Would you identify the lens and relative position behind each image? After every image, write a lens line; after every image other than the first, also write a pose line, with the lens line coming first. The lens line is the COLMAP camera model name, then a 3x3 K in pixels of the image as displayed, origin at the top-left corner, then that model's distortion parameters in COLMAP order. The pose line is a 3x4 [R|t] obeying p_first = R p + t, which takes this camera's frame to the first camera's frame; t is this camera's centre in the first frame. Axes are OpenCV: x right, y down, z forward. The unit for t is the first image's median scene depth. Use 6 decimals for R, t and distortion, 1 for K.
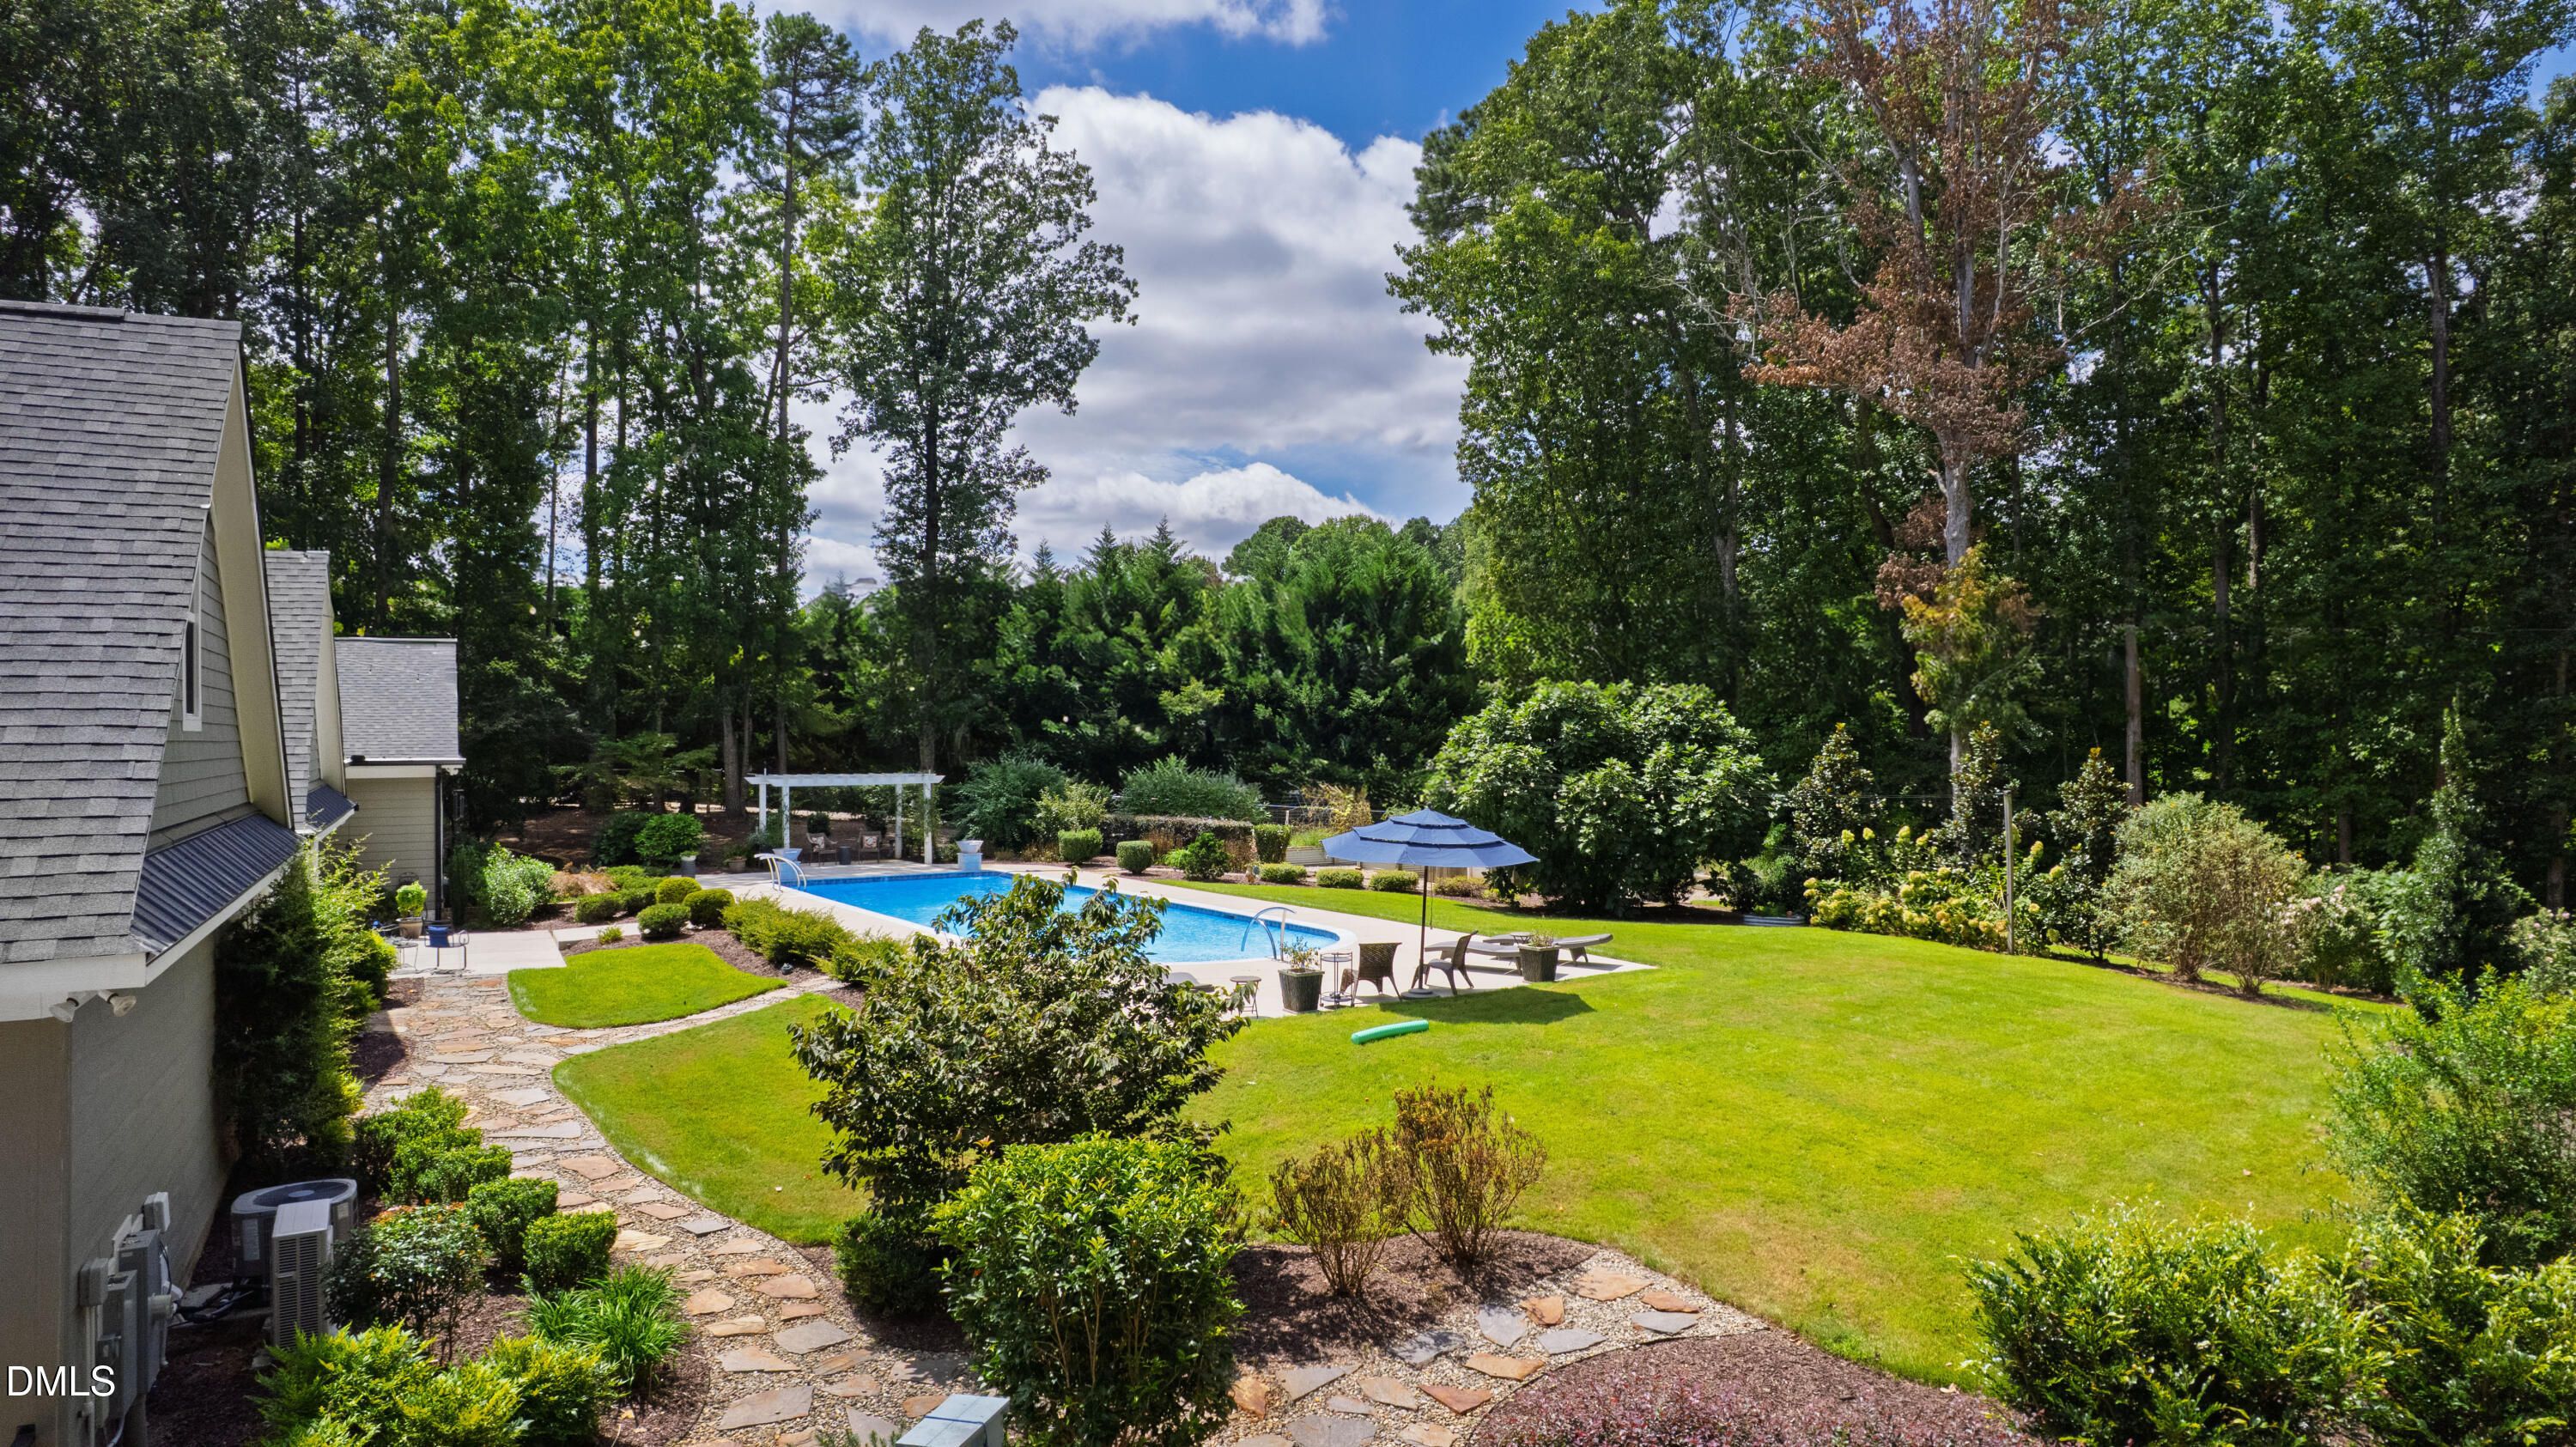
lens RADIAL K [[1668.3, 0, 1288.0], [0, 1668.3, 723.5], [0, 0, 1]] dist [-0.072795, 0.068967]
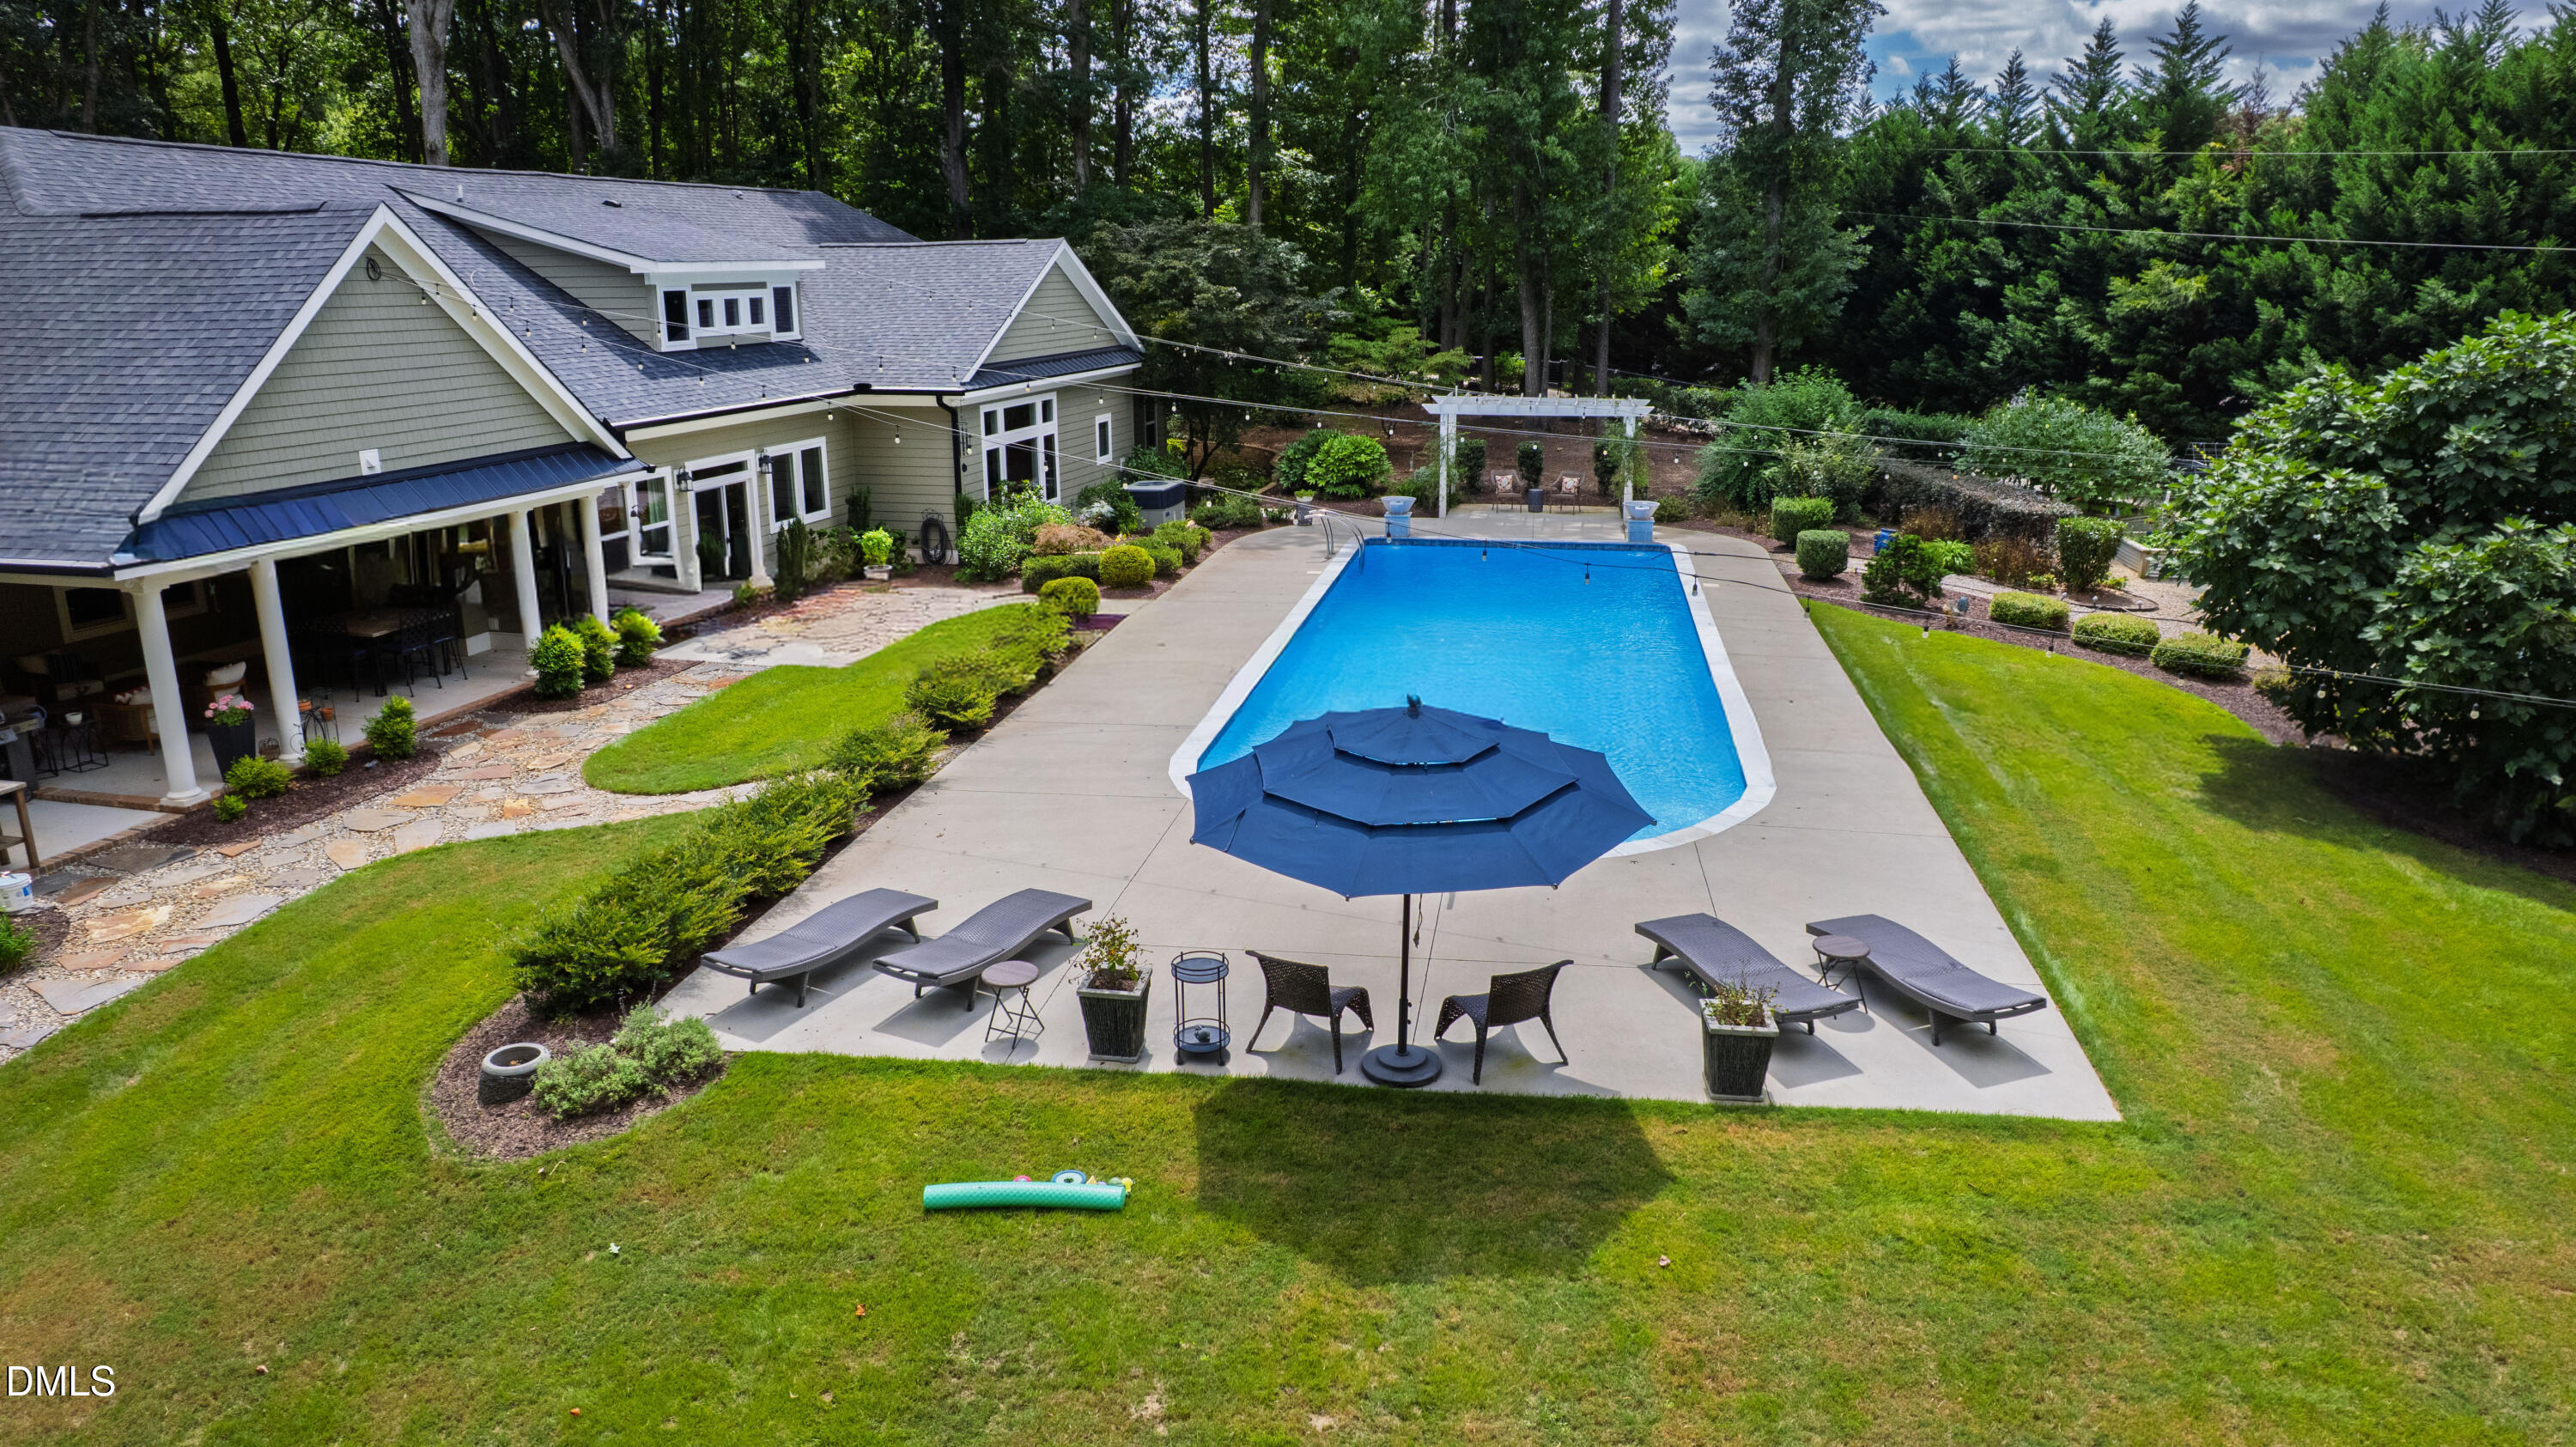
lens RADIAL K [[1668.3, 0, 1288.0], [0, 1668.3, 723.5], [0, 0, 1]] dist [-0.072795, 0.068967]
pose [[0.746217, 0.182704, -0.640141, 0.147123], [0.001650, 0.961090, 0.276230, -0.031589], [0.665701, -0.207184, 0.716880, 0.258230]]
